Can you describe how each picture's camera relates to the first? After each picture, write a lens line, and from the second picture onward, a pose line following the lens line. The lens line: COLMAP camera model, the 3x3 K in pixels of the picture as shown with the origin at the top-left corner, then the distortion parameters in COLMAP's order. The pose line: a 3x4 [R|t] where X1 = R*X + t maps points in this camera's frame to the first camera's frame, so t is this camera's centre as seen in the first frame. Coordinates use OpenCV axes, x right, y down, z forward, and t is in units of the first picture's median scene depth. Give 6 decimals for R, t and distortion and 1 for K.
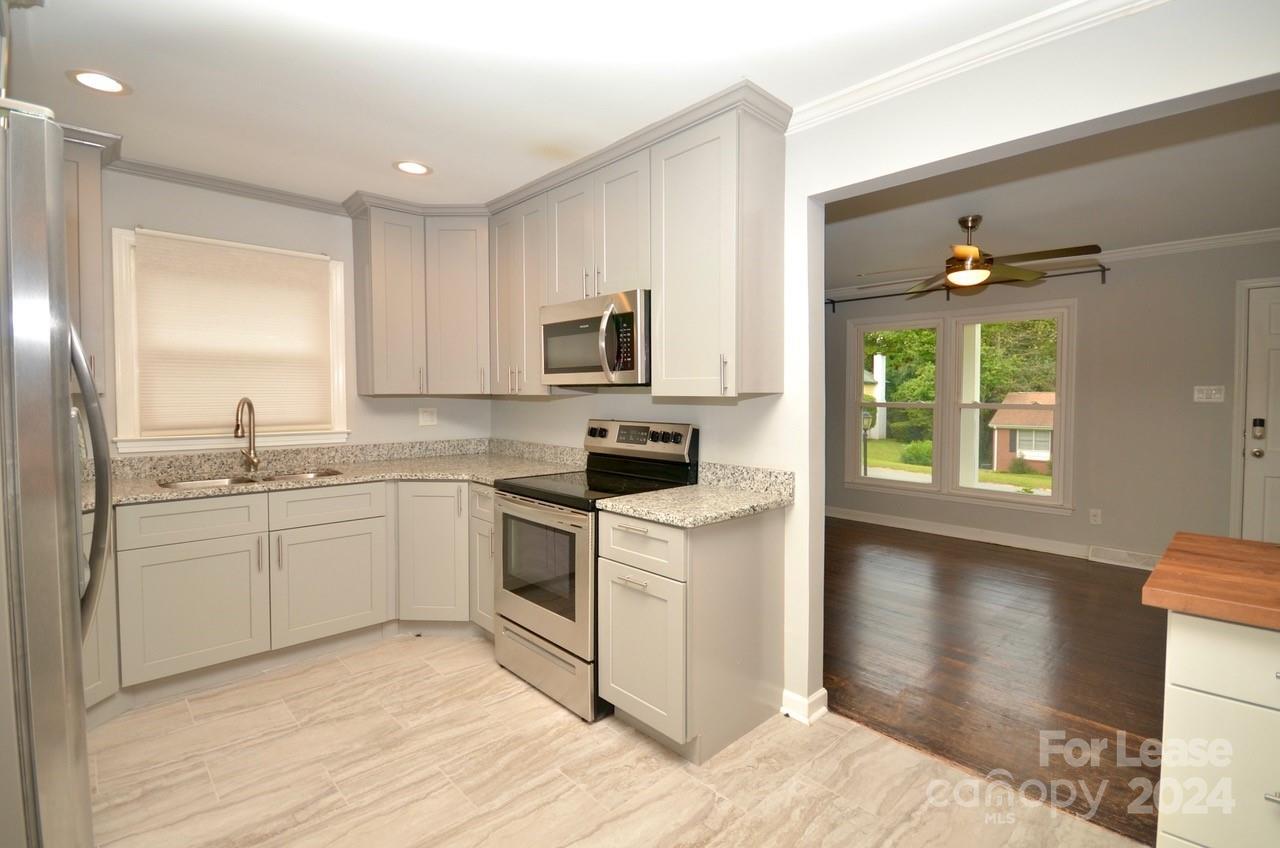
lens RADIAL K [[585.3, 0, 638.8], [0, 585.3, 413.7], [0, 0, 1]] dist [0.000511, -0.001009]
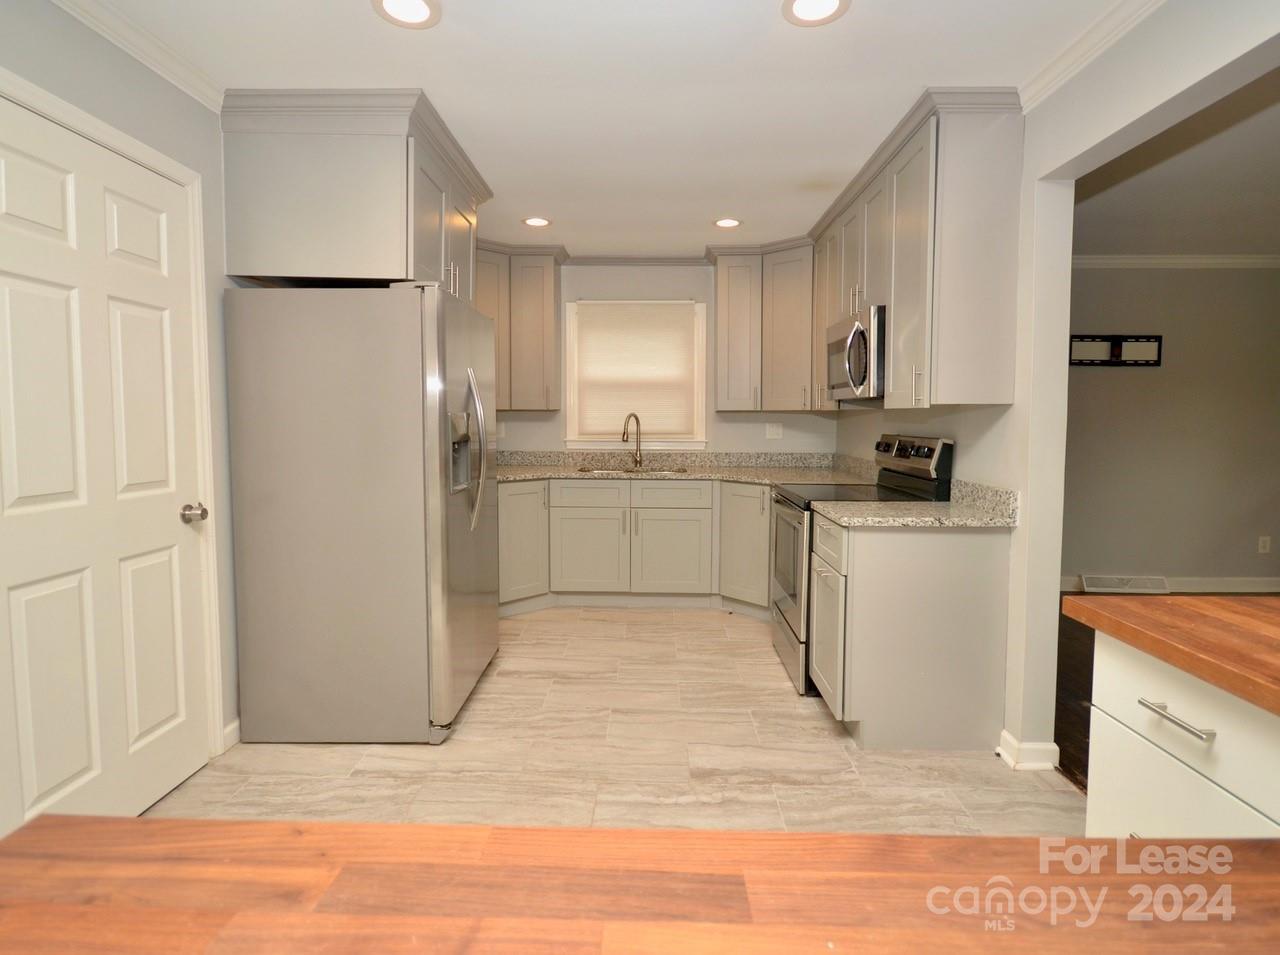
lens RADIAL K [[656.8, 0, 646.1], [0, 656.8, 456.3], [0, 0, 1]] dist [0.024049, -0.000243]
pose [[0.722110, 0.043289, -0.690422, 0.516281], [-0.024814, 0.999019, 0.036685, 0.020217], [0.691333, -0.009359, 0.722476, -0.123654]]
